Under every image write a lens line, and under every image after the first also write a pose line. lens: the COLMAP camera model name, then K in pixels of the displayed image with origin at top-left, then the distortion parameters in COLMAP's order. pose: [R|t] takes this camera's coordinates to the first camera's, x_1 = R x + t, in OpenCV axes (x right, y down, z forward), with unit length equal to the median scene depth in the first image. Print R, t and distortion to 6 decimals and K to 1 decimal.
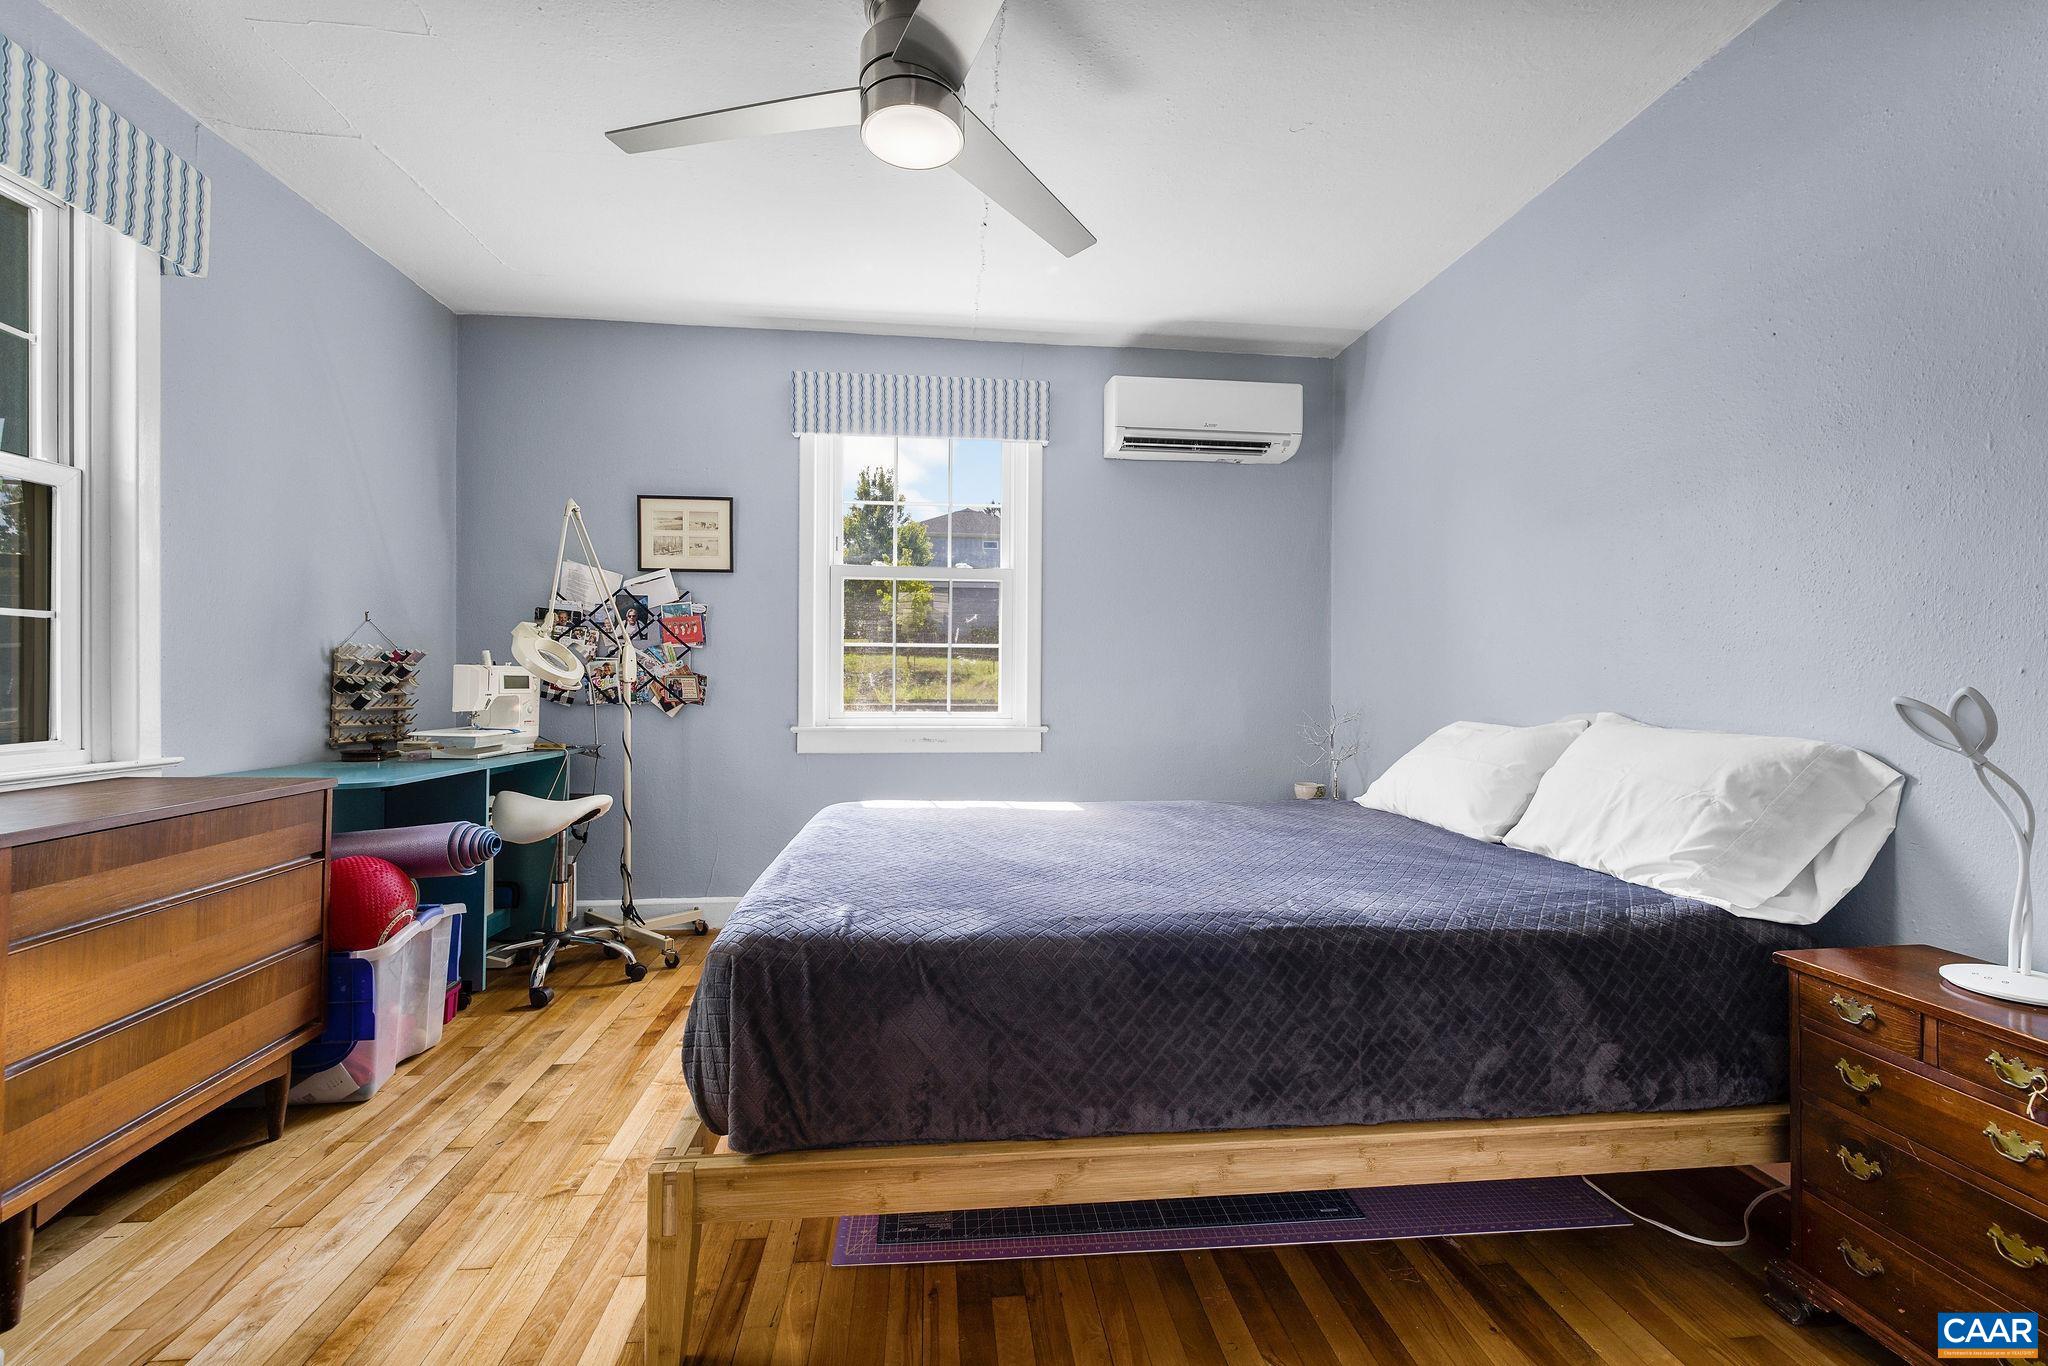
lens RADIAL K [[858.6, 0, 1024.7], [0, 858.6, 676.0], [0, 0, 1]] dist [0.000822, 0.001482]
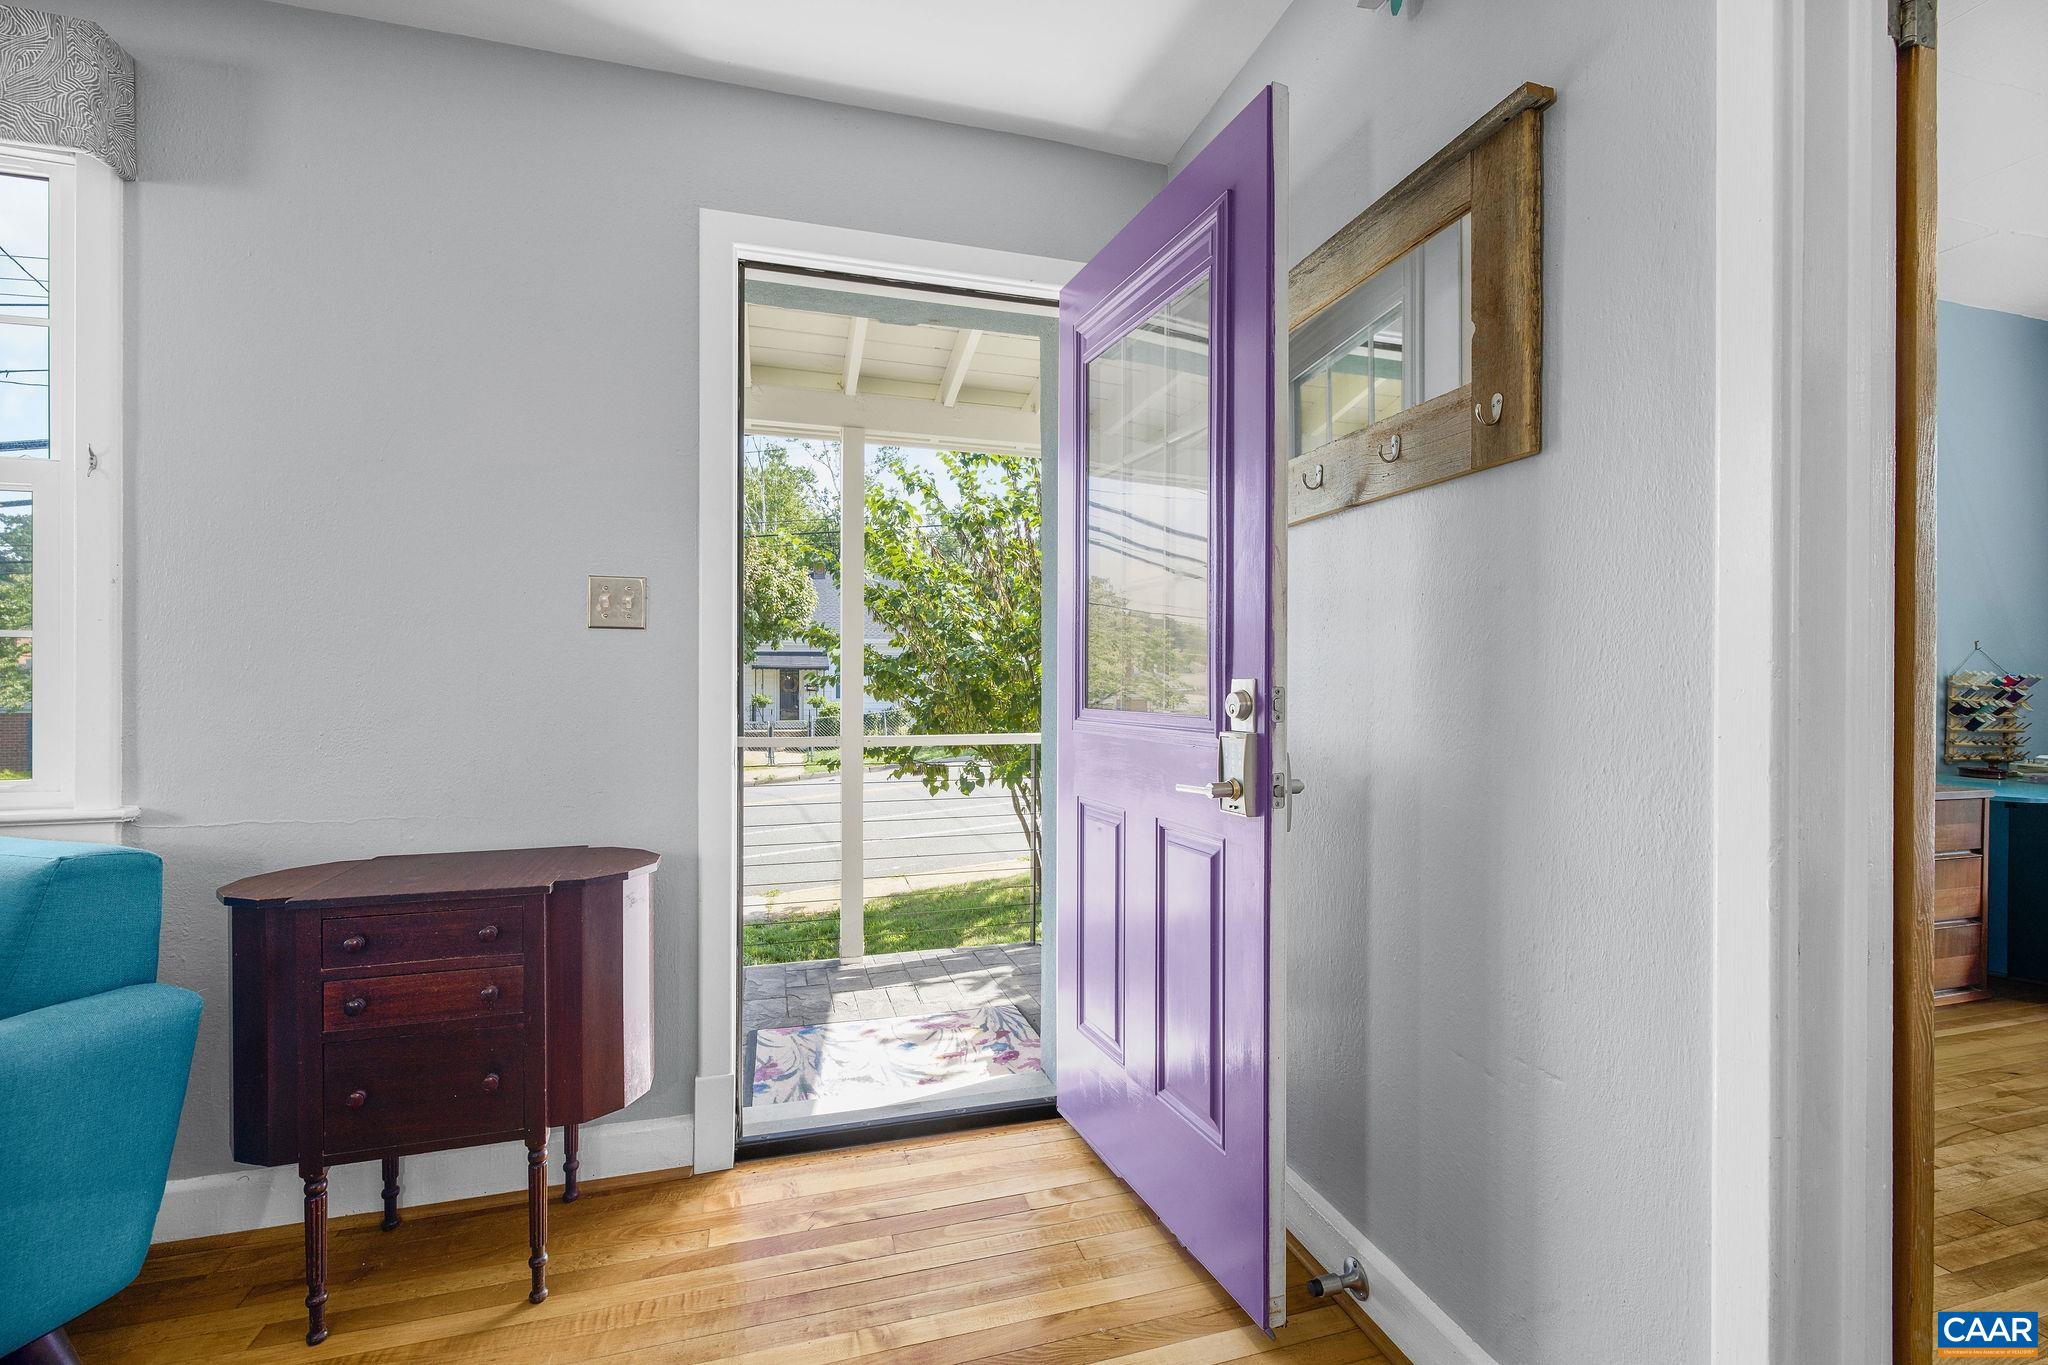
lens RADIAL K [[858.6, 0, 1025.9], [0, 858.6, 681.6], [0, 0, 1]] dist [0.000822, 0.001482]
pose [[0.172464, -0.000385, -0.985016, 0.108479], [-0.001961, 0.999998, -0.000734, -0.021142], [0.985014, 0.002058, 0.172463, -0.394020]]
